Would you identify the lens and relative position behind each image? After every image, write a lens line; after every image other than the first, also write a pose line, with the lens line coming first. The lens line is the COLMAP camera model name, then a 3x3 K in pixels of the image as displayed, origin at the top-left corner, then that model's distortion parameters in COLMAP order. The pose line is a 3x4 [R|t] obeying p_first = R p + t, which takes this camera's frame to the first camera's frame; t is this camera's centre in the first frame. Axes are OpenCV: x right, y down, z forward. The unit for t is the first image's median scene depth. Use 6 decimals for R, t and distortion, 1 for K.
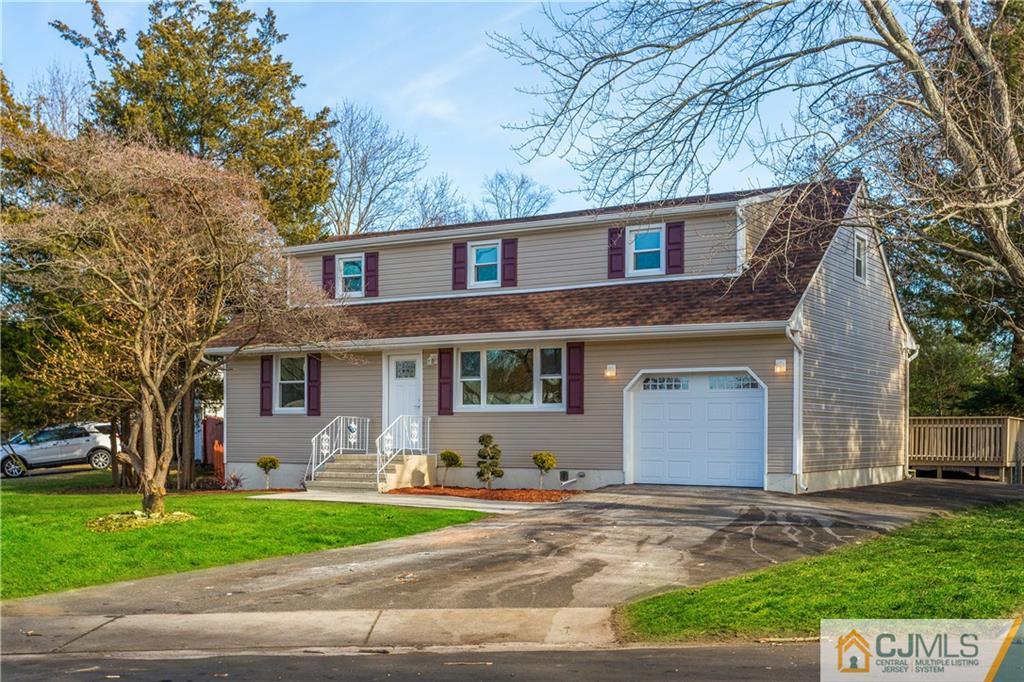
lens RADIAL K [[1187.6, 0, 512.0], [0, 1187.6, 341.0], [0, 0, 1]] dist [0.006985, 0.001474]
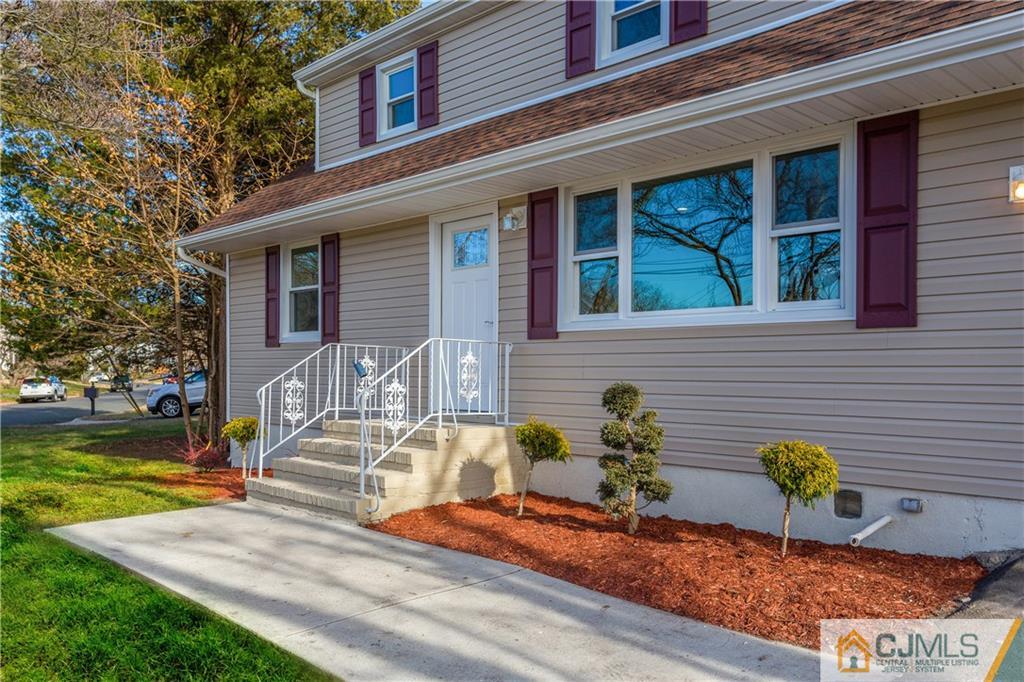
lens RADIAL K [[791.2, 0, 507.4], [0, 791.2, 368.9], [0, 0, 1]] dist [0.044893, 0.000564]
pose [[0.975376, 0.001935, -0.220542, -0.002086], [0.014373, 0.997278, 0.072317, 0.051093], [0.220082, -0.073707, 0.972693, 0.692685]]
